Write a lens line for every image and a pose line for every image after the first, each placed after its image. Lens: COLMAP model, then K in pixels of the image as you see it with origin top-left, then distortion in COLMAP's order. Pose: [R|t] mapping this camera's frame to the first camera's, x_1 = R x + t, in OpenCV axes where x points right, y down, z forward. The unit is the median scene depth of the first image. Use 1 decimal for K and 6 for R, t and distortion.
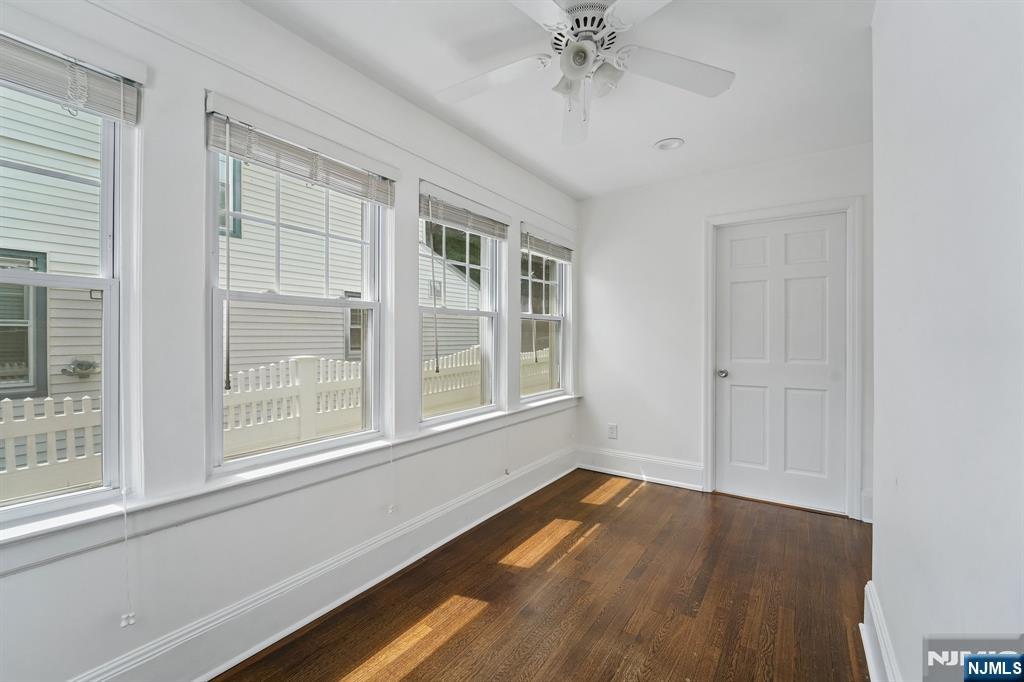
lens RADIAL K [[419.4, 0, 514.7], [0, 419.4, 341.2], [0, 0, 1]] dist [-0.025985, -0.000224]
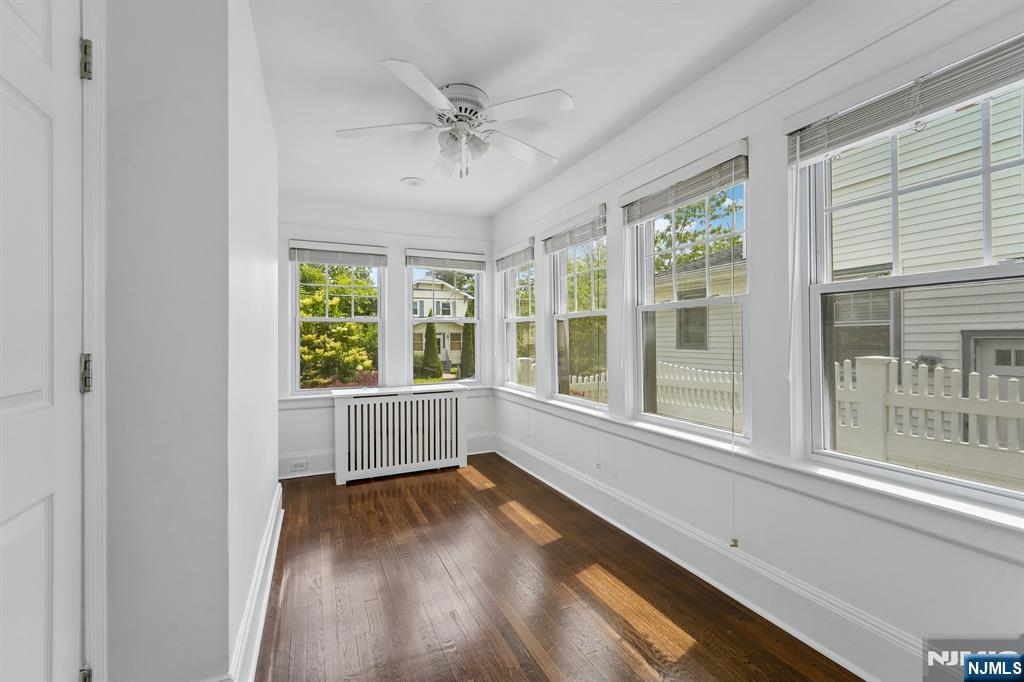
lens RADIAL K [[419.4, 0, 514.7], [0, 419.4, 341.2], [0, 0, 1]] dist [-0.025985, -0.000224]
pose [[-0.510503, 0.010252, -0.859815, 0.877657], [0.002499, 0.999942, 0.010440, -0.006625], [0.859873, 0.003181, -0.510499, 1.297794]]
